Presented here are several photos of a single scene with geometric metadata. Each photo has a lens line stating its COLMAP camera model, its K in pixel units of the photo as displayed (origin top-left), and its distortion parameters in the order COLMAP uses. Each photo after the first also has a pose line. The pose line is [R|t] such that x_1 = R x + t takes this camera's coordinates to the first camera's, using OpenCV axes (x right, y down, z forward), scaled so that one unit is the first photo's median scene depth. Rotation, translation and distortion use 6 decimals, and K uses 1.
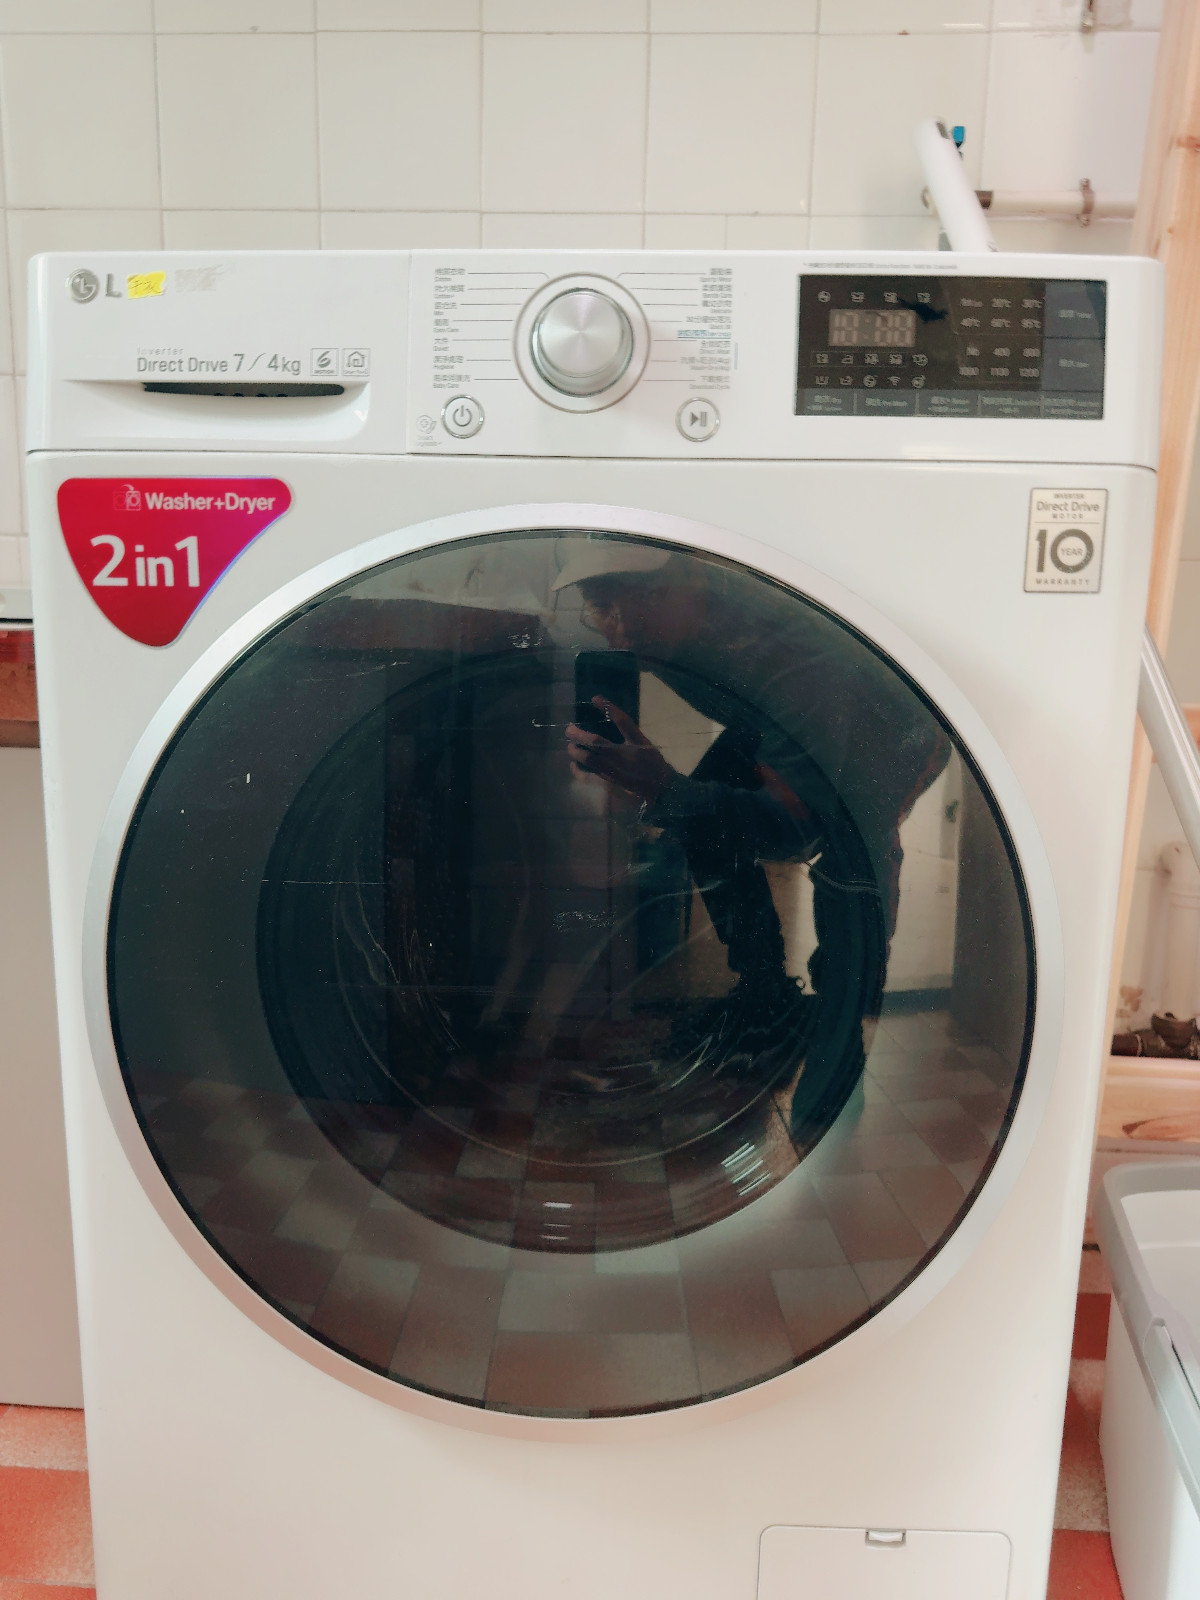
lens RADIAL K [[1151.9, 0, 597.9], [0, 1151.9, 801.2], [0, 0, 1]] dist [-0.013372, -0.005944]
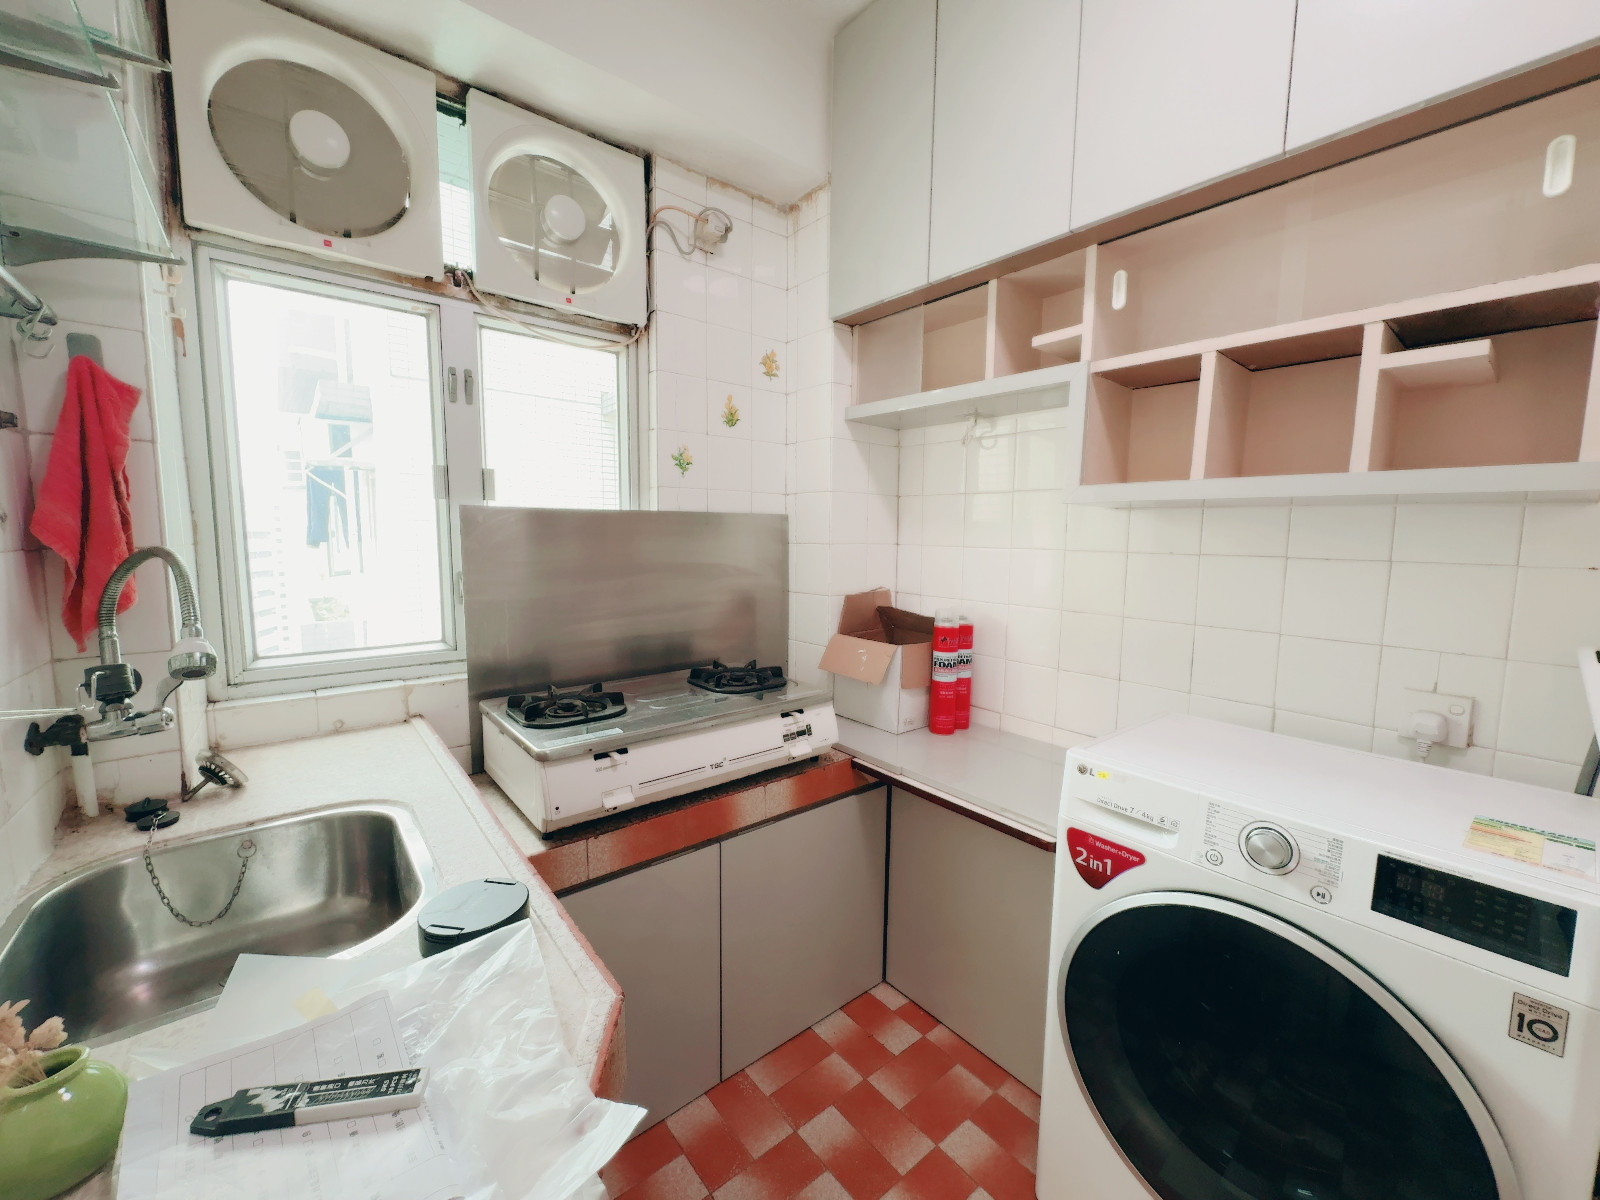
lens RADIAL K [[642.5, 0, 805.1], [0, 642.5, 601.7], [0, 0, 1]] dist [-0.001918, 0.000181]
pose [[0.677906, 0.066659, -0.732121, 0.298088], [-0.124492, 0.991907, -0.024961, -0.770311], [0.724531, 0.108064, 0.680717, -0.811492]]
